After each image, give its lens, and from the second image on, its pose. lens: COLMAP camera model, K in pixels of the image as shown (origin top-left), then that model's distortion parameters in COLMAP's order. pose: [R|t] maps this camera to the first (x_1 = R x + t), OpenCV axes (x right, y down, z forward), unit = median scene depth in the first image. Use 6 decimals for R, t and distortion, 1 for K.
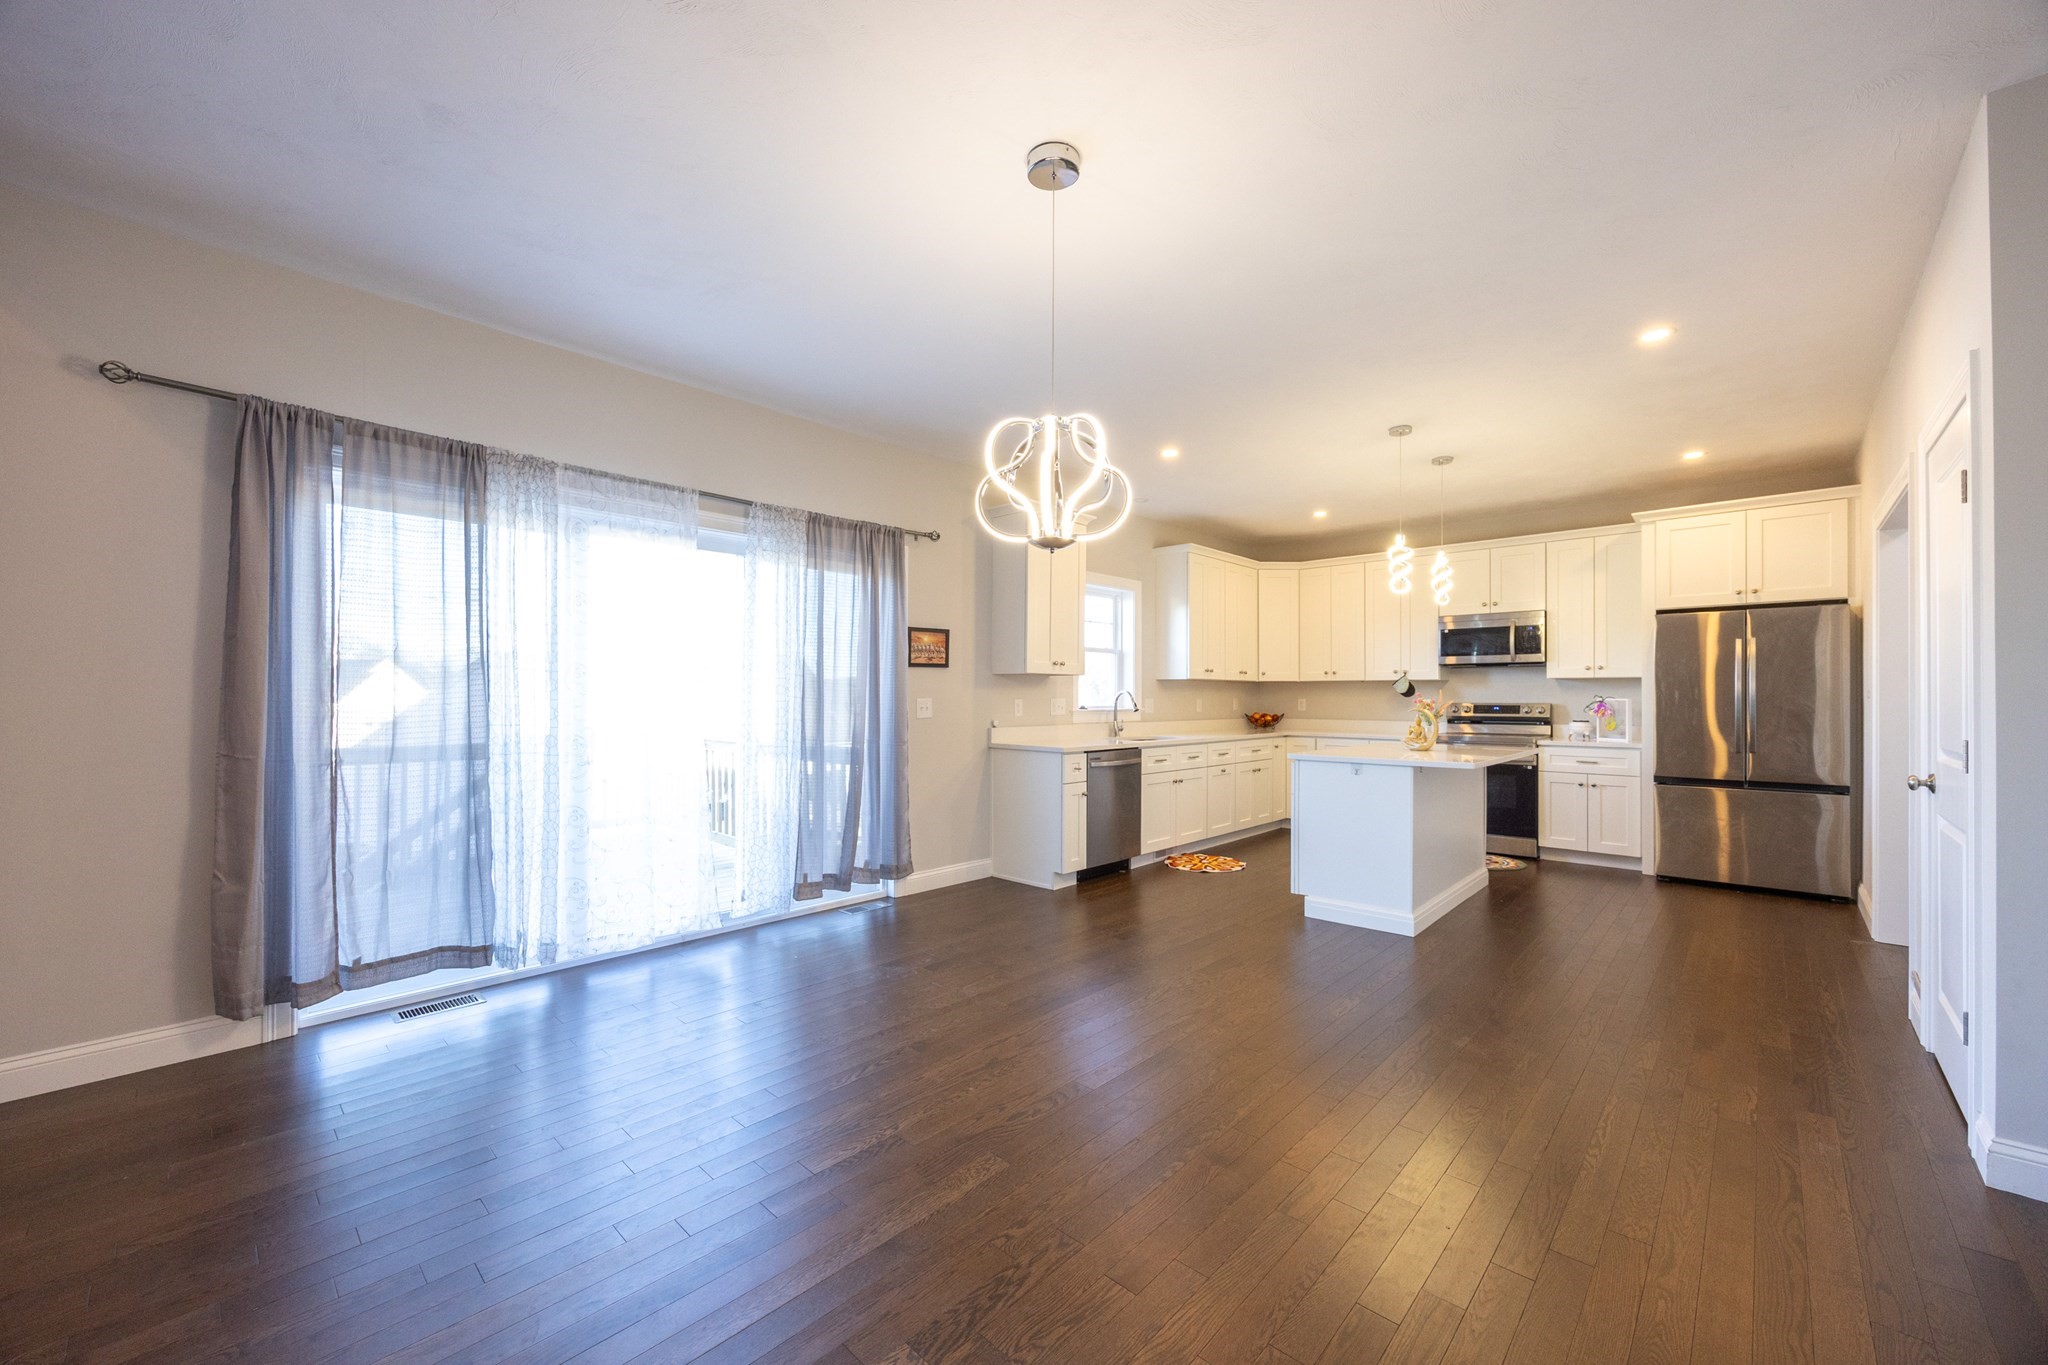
lens RADIAL K [[799.2, 0, 1017.6], [0, 799.2, 693.6], [0, 0, 1]] dist [-0.003462, -0.000254]
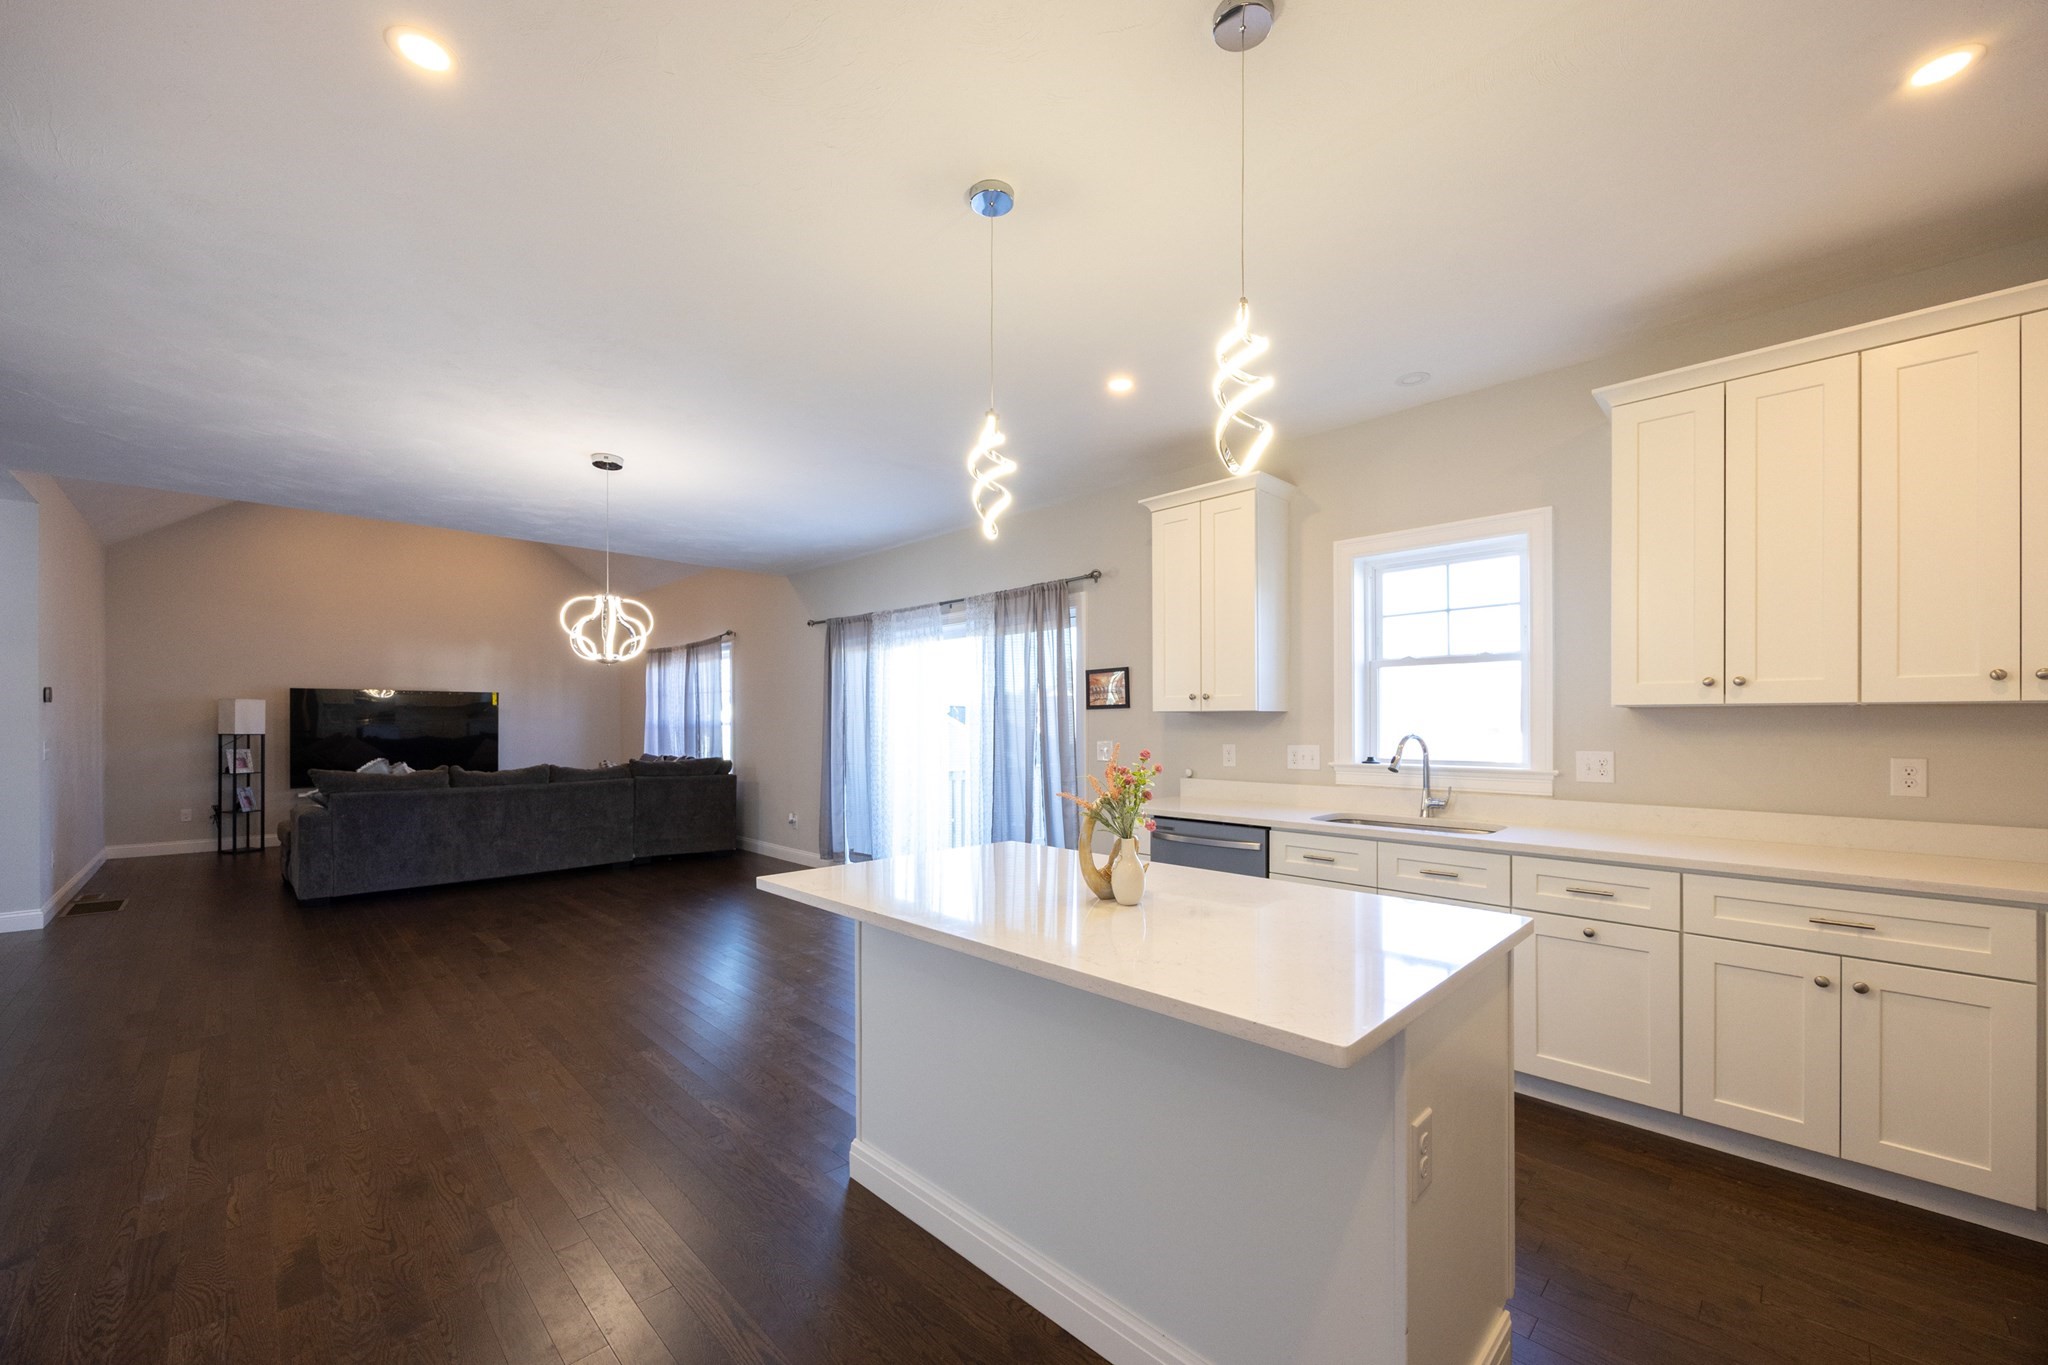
lens RADIAL K [[799.2, 0, 1016.9], [0, 799.2, 726.3], [0, 0, 1]] dist [-0.003462, -0.000254]
pose [[-0.041740, -0.000334, -0.999128, 0.780976], [0.004134, 0.999991, -0.000507, -0.010949], [0.999120, -0.004152, -0.041738, 0.842550]]
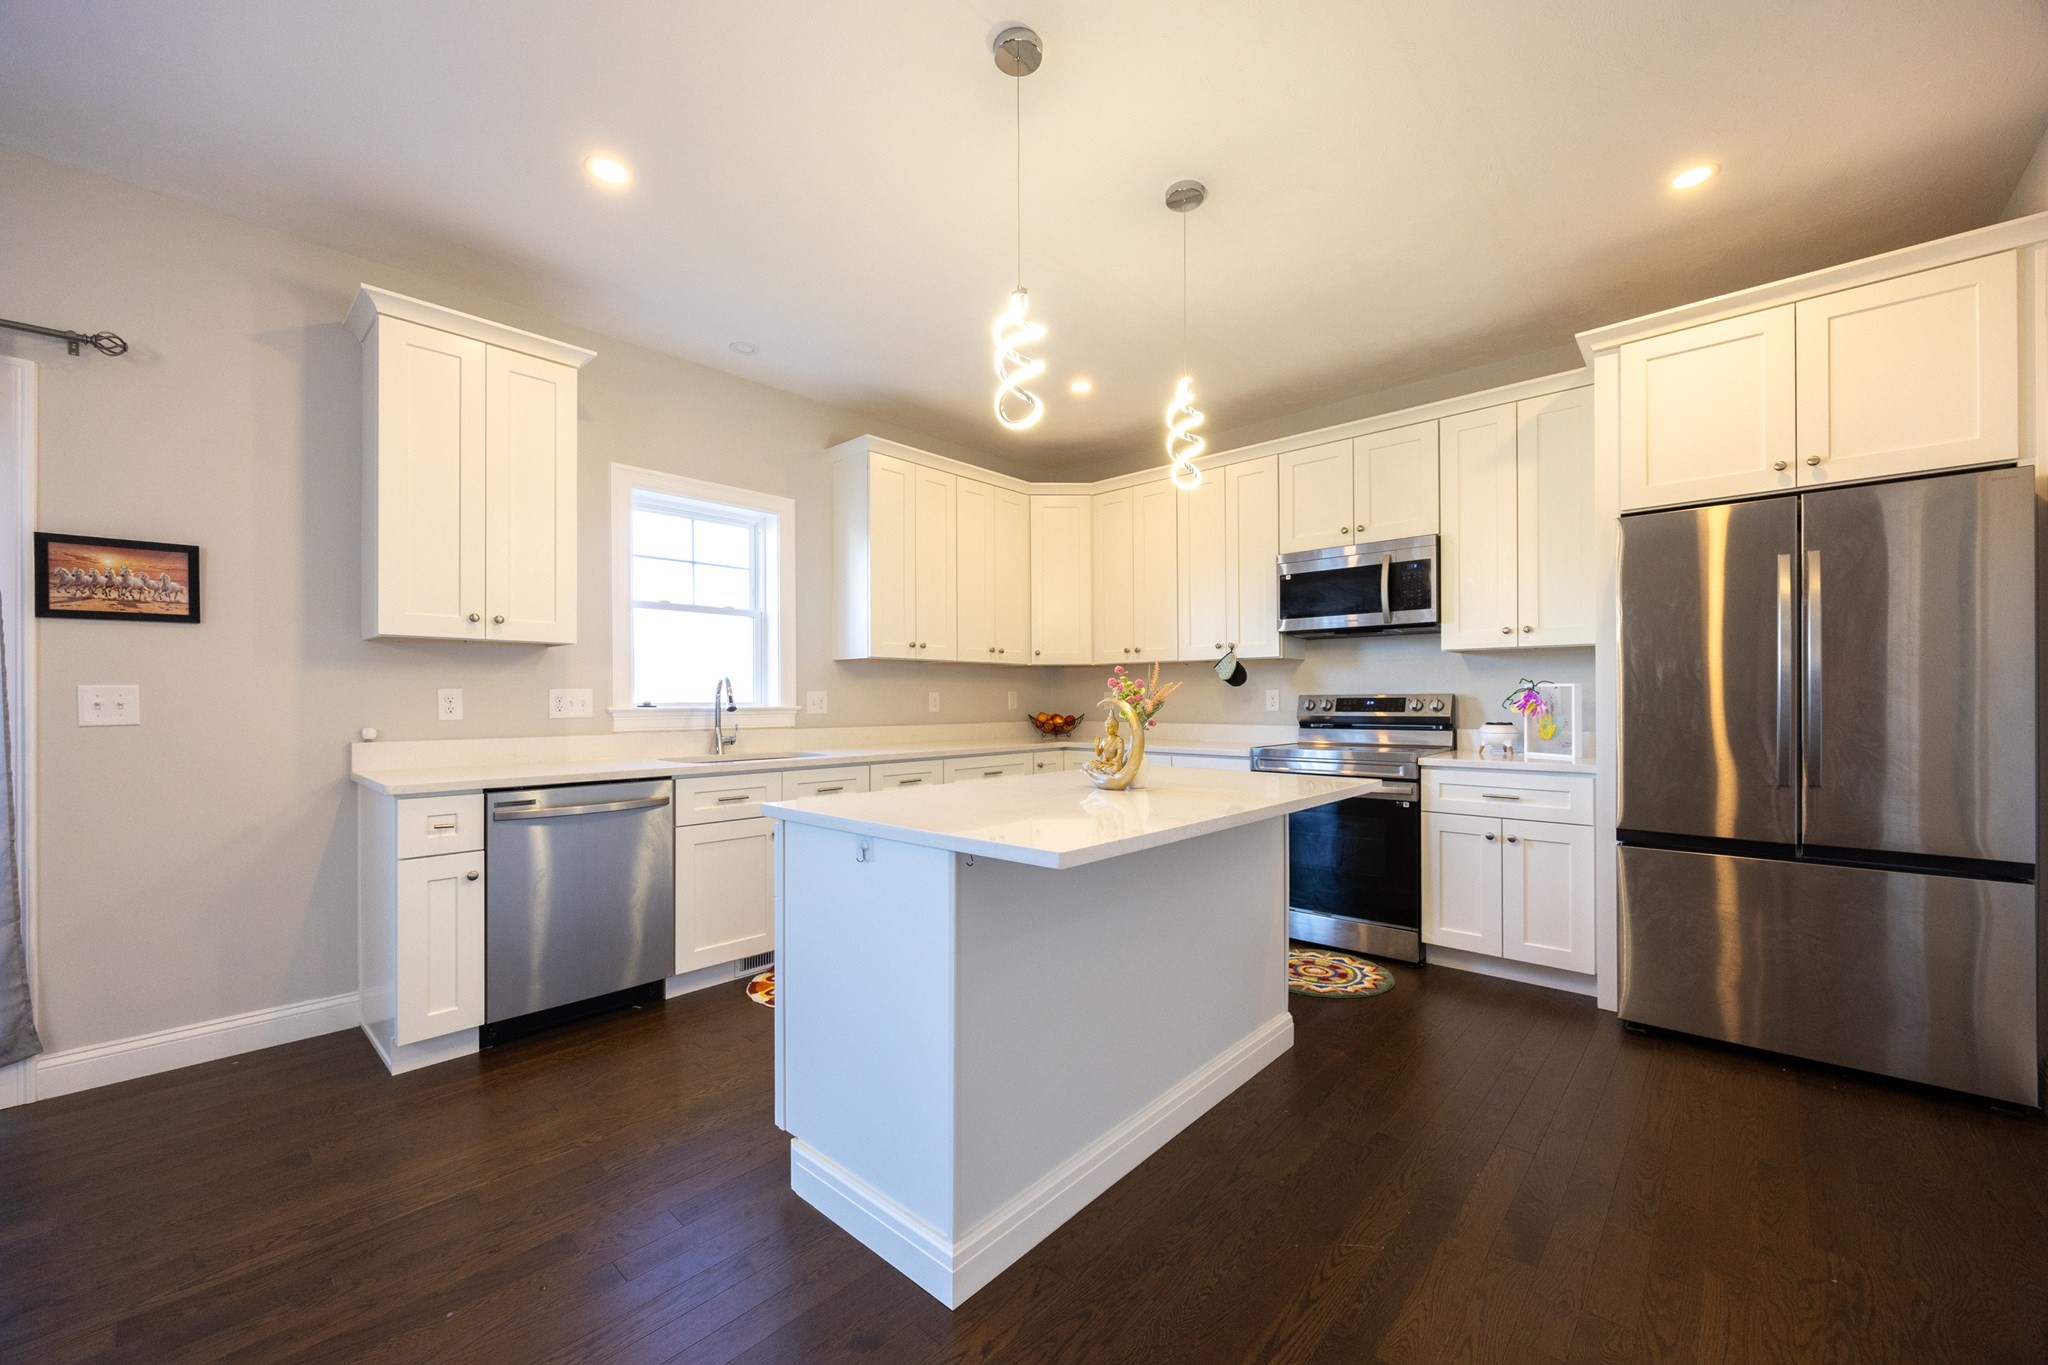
lens RADIAL K [[799.2, 0, 1018.8], [0, 799.2, 698.1], [0, 0, 1]] dist [-0.003462, -0.000254]
pose [[0.999959, -0.005219, 0.007352, 0.388528], [0.005206, 0.999985, 0.001832, 0.014470], [-0.007361, -0.001794, 0.999971, 0.463772]]
